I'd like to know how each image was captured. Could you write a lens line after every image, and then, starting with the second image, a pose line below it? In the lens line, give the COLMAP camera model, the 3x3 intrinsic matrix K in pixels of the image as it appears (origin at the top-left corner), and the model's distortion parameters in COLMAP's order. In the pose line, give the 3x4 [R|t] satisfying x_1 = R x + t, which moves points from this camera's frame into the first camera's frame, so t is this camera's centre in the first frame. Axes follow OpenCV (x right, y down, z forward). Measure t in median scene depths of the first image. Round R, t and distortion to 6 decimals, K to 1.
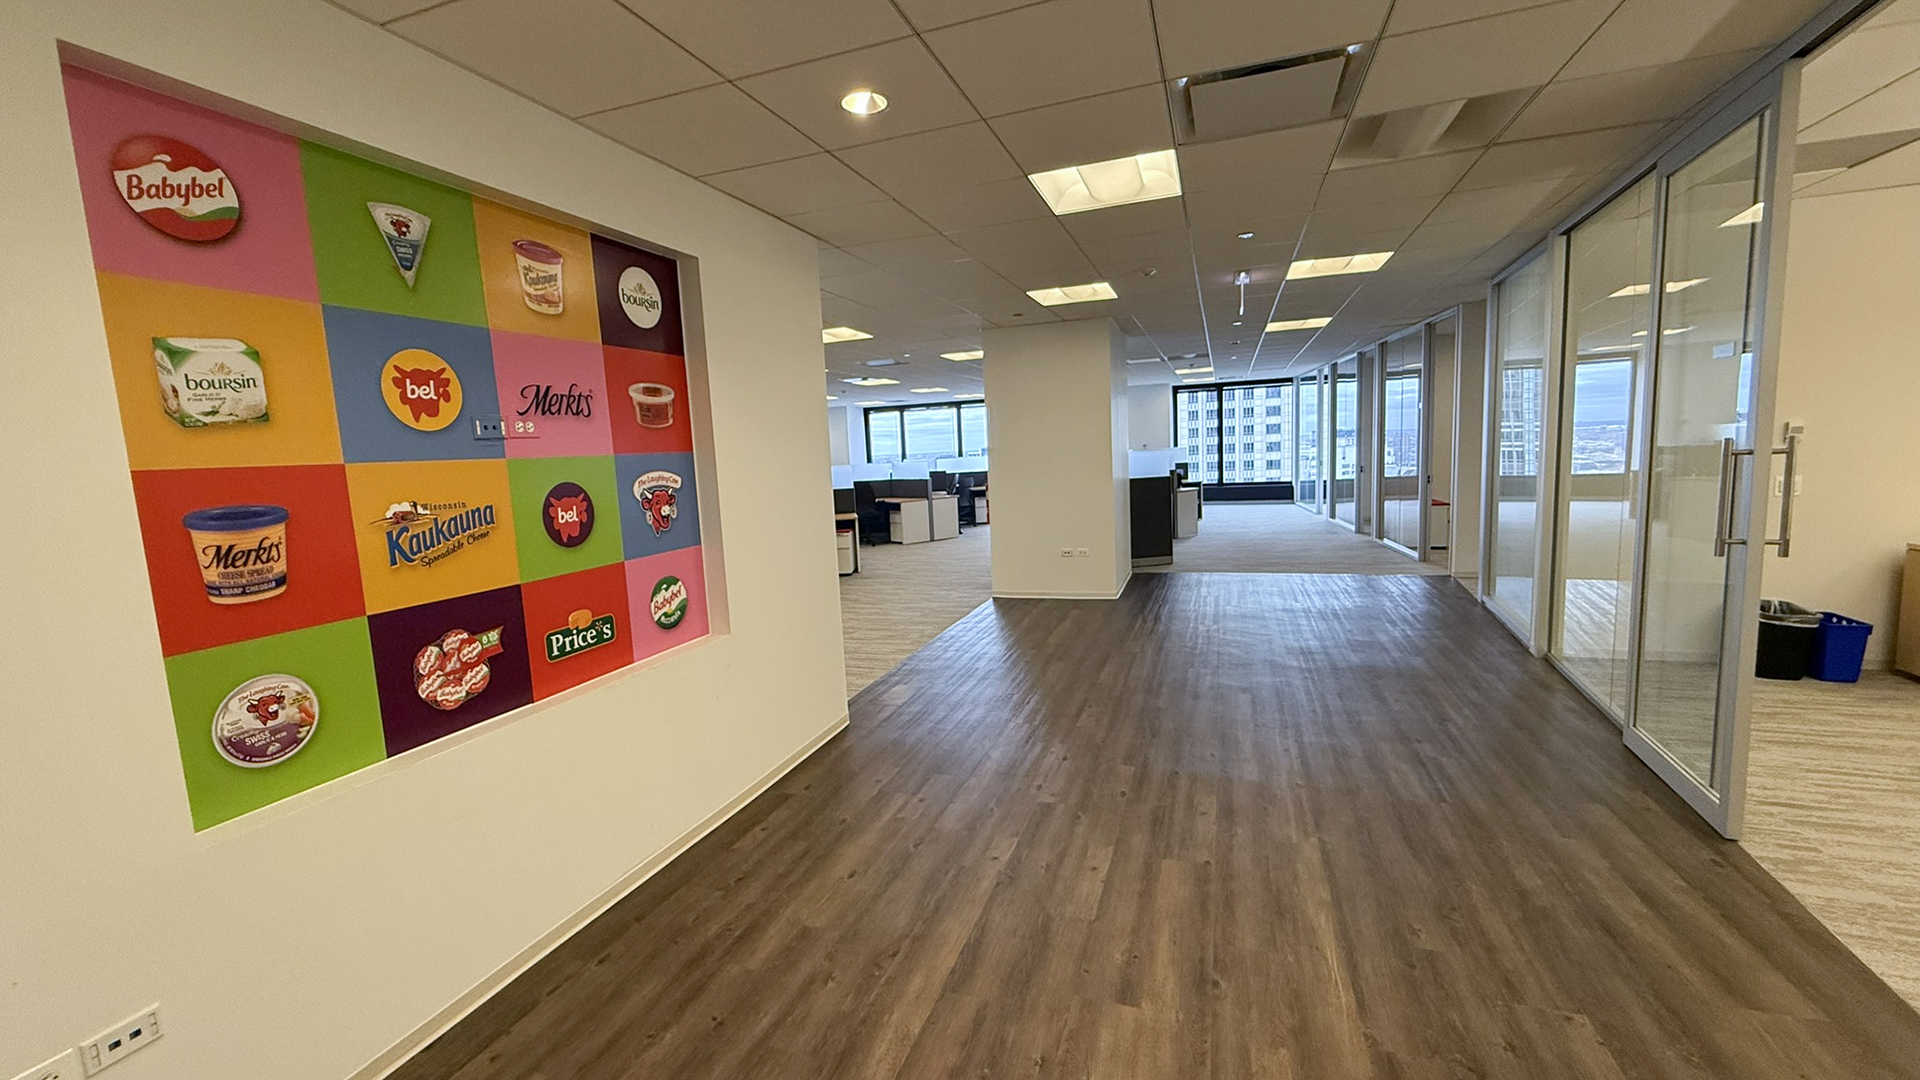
lens RADIAL K [[763.5, 0, 956.9], [0, 763.5, 539.4], [0, 0, 1]] dist [-0.001551, -0.000444]
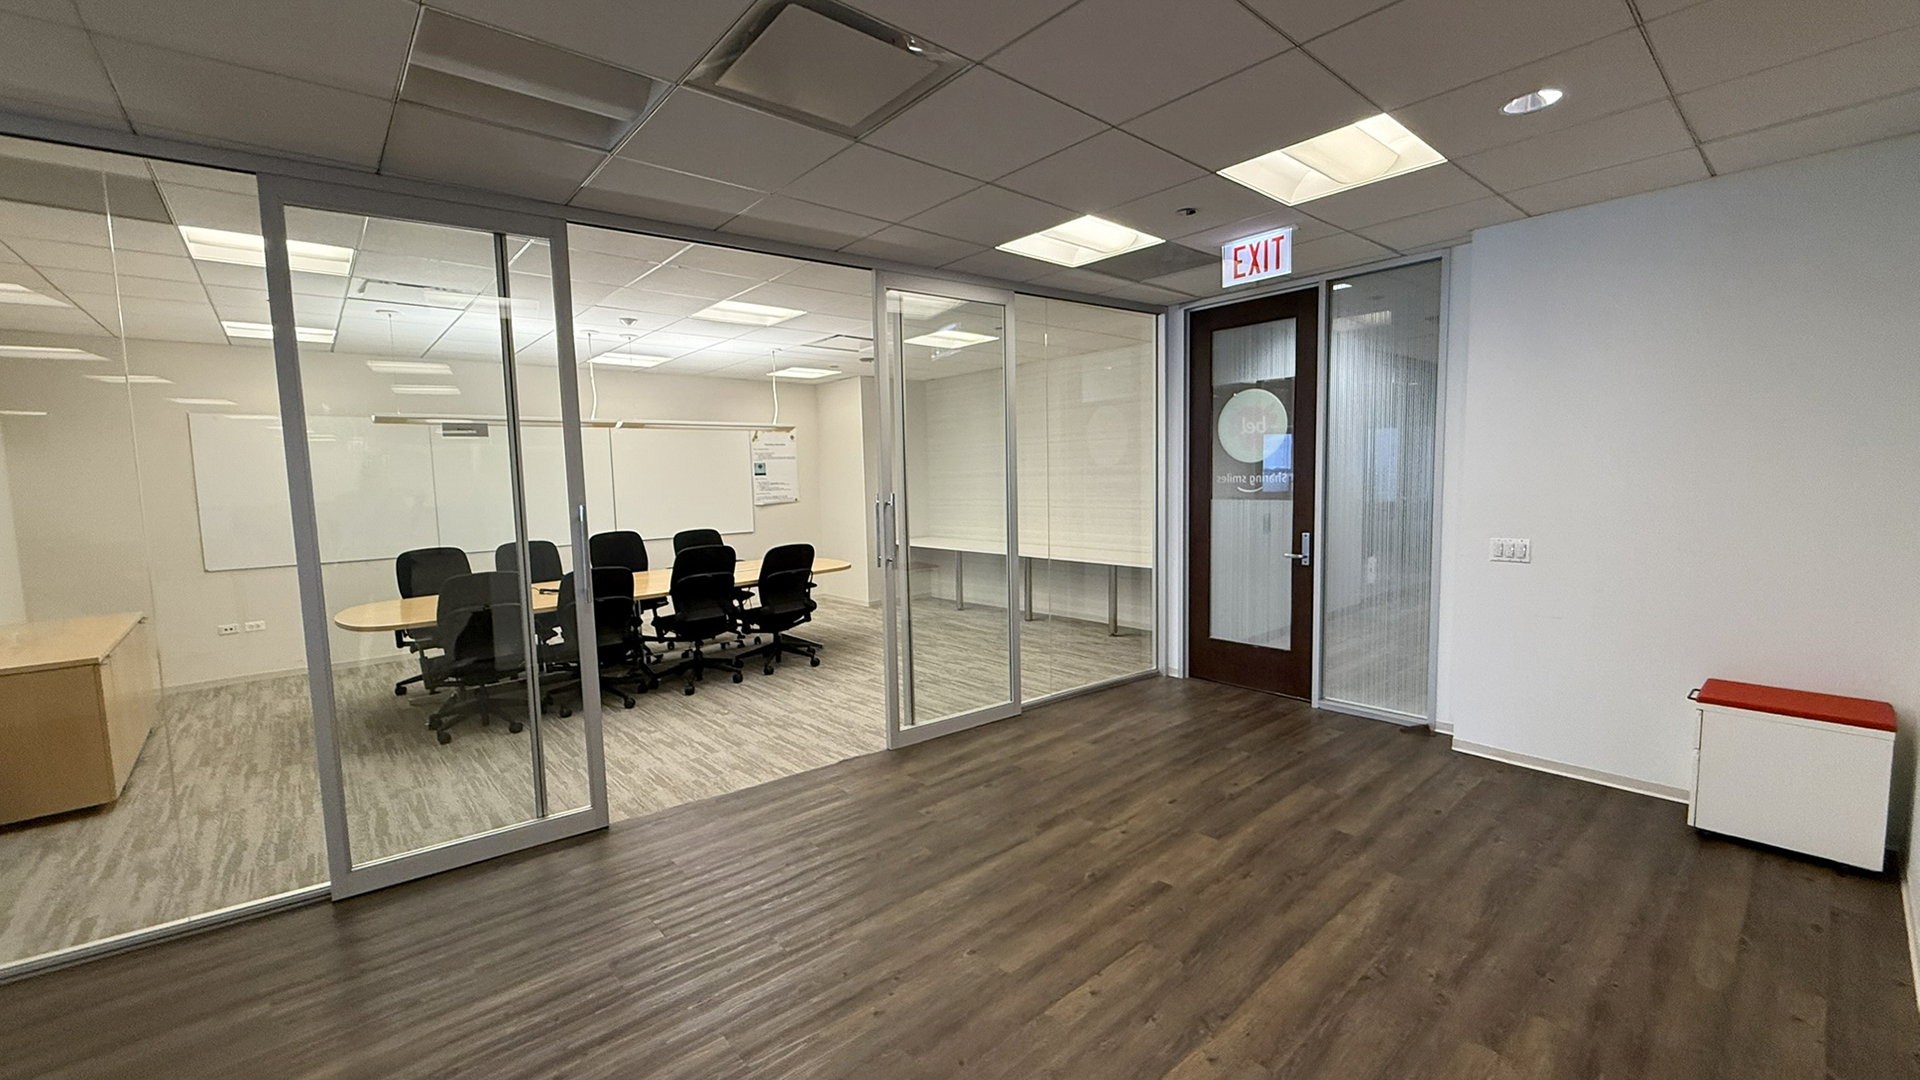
lens RADIAL K [[763.5, 0, 956.6], [0, 763.5, 542.9], [0, 0, 1]] dist [-0.001551, -0.000444]
pose [[-0.865755, 0.025659, 0.499810, -0.141108], [0.123577, 0.978721, 0.163811, -0.239902], [-0.484971, 0.203585, -0.850503, 2.121061]]
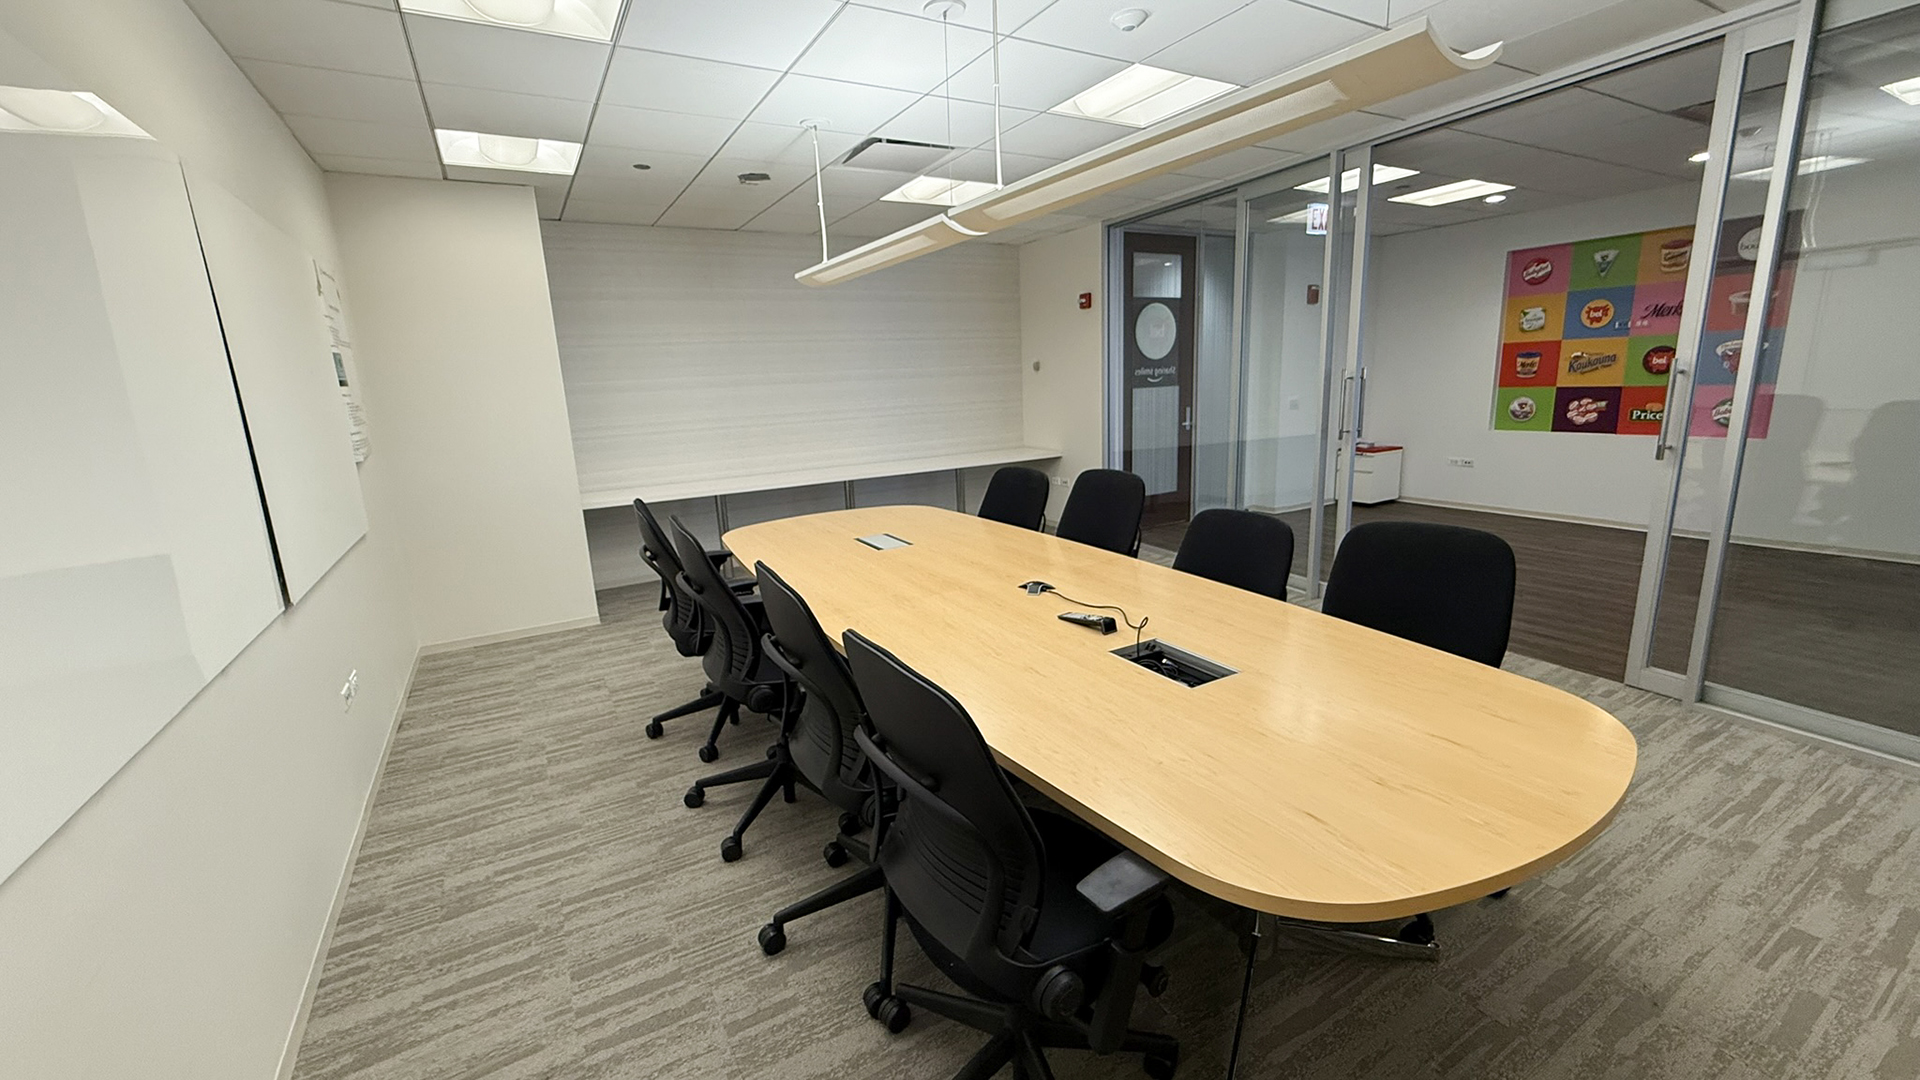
lens RADIAL K [[763.5, 0, 956.6], [0, 763.5, 543.0], [0, 0, 1]] dist [-0.001551, -0.000444]
pose [[-0.646448, 0.236360, -0.725423, 3.244632], [-0.014248, 0.946898, 0.321219, -0.266128], [0.762825, 0.217987, -0.608753, 1.089914]]
